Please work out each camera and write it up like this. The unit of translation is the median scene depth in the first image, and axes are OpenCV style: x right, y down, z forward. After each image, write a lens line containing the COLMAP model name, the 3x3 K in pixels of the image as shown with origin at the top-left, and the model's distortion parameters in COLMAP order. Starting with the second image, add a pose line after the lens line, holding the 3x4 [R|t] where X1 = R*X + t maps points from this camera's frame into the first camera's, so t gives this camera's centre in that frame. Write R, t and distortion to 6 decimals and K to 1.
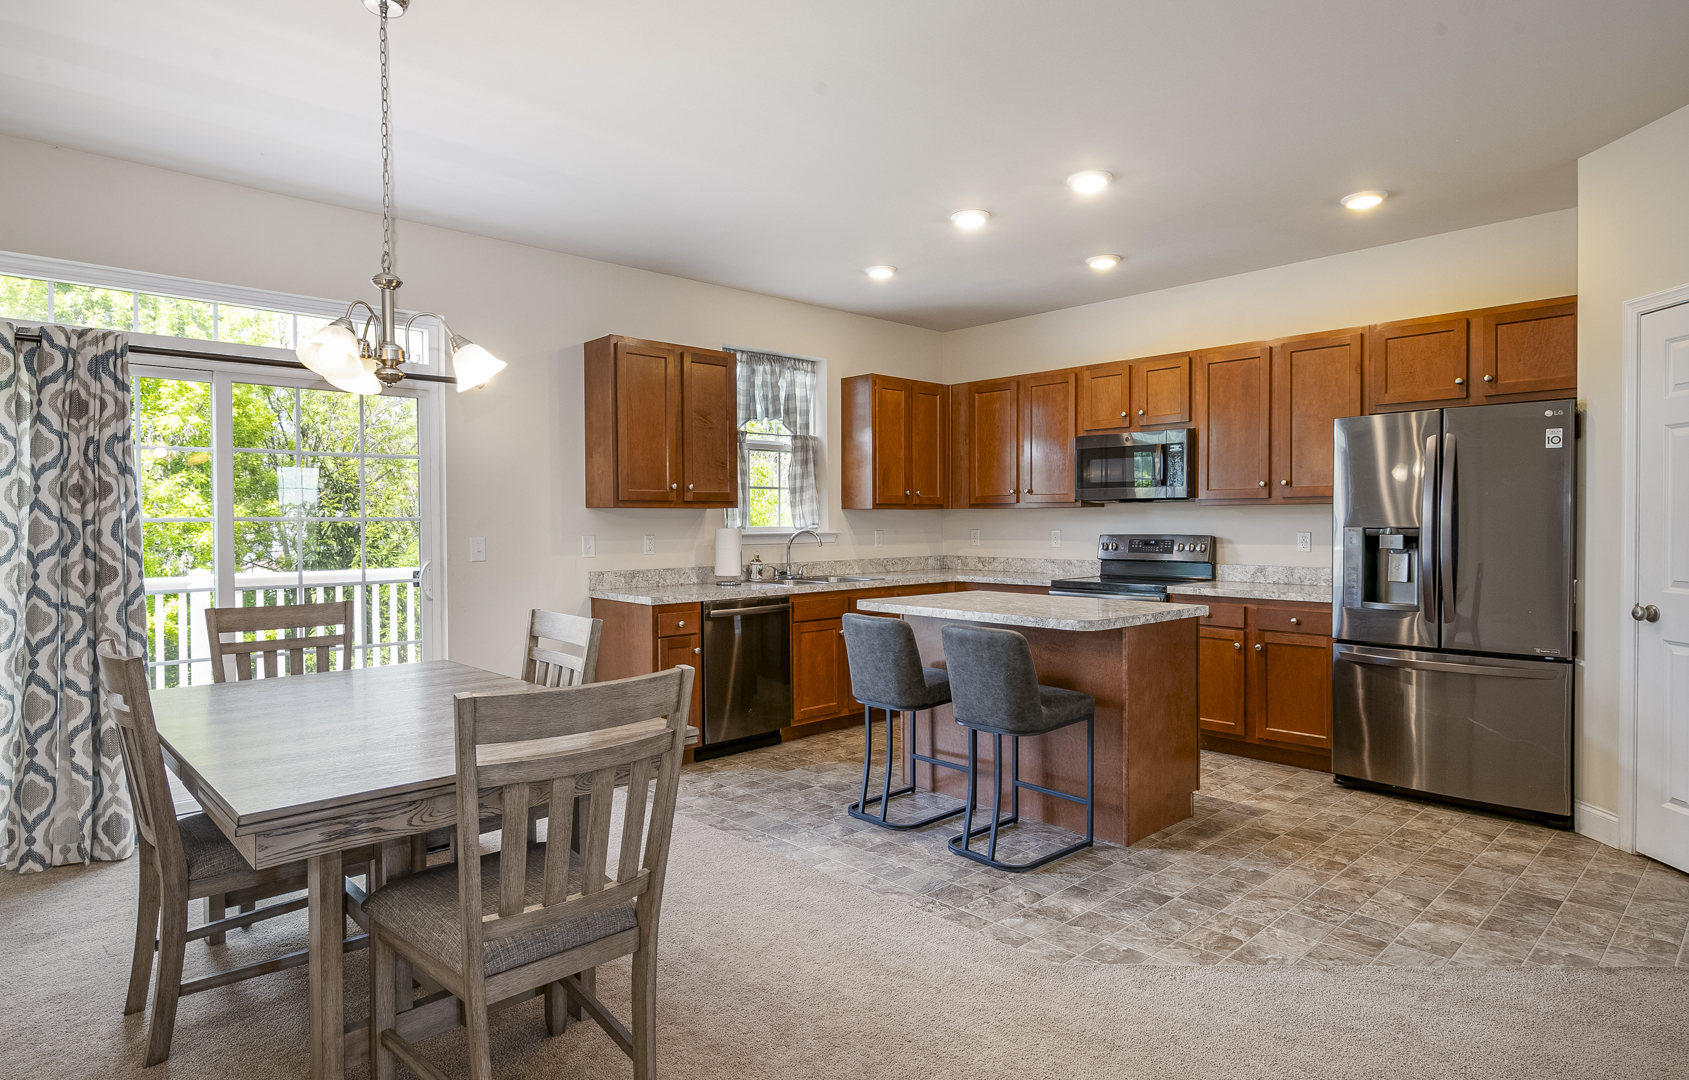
lens RADIAL K [[926.2, 0, 828.6], [0, 926.2, 535.9], [0, 0, 1]] dist [0.016890, 0.001104]
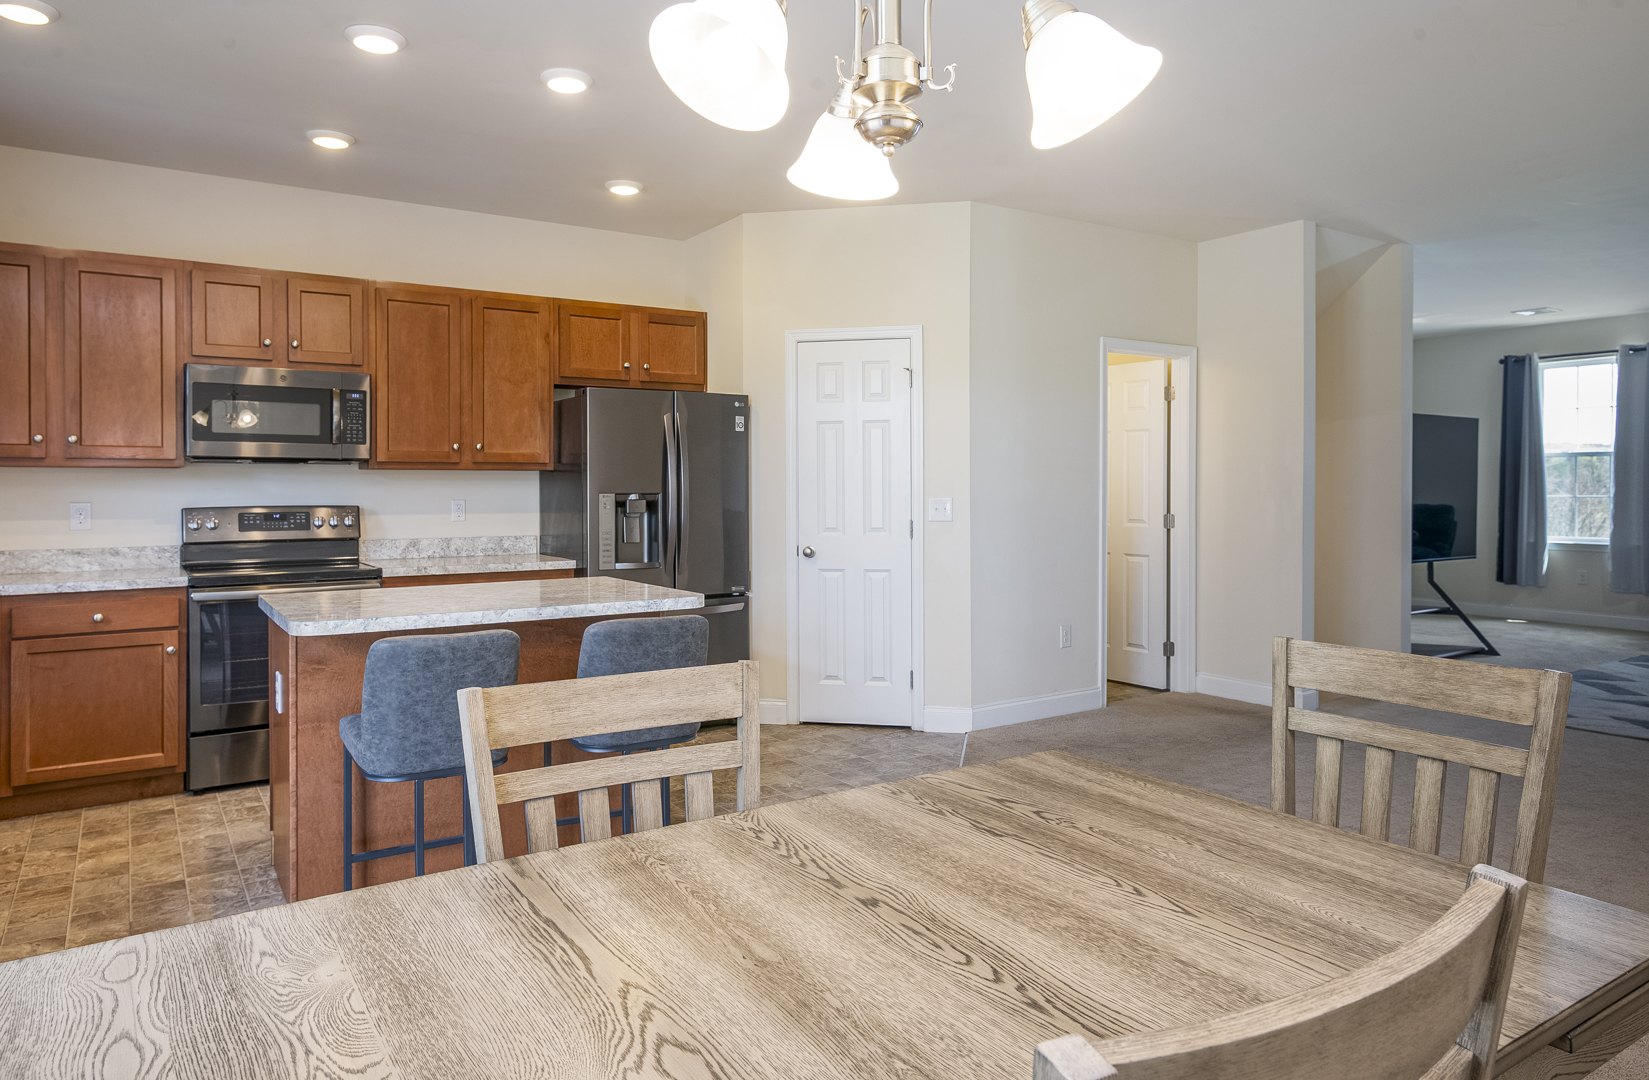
lens RADIAL K [[1068.0, 0, 803.7], [0, 1068.0, 501.6], [0, 0, 1]] dist [0.025993, -0.007378]
pose [[0.182149, -0.011596, 0.983203, -0.503169], [0.017633, 0.999808, 0.008526, -0.005800], [-0.983113, 0.015783, 0.182318, 0.488237]]
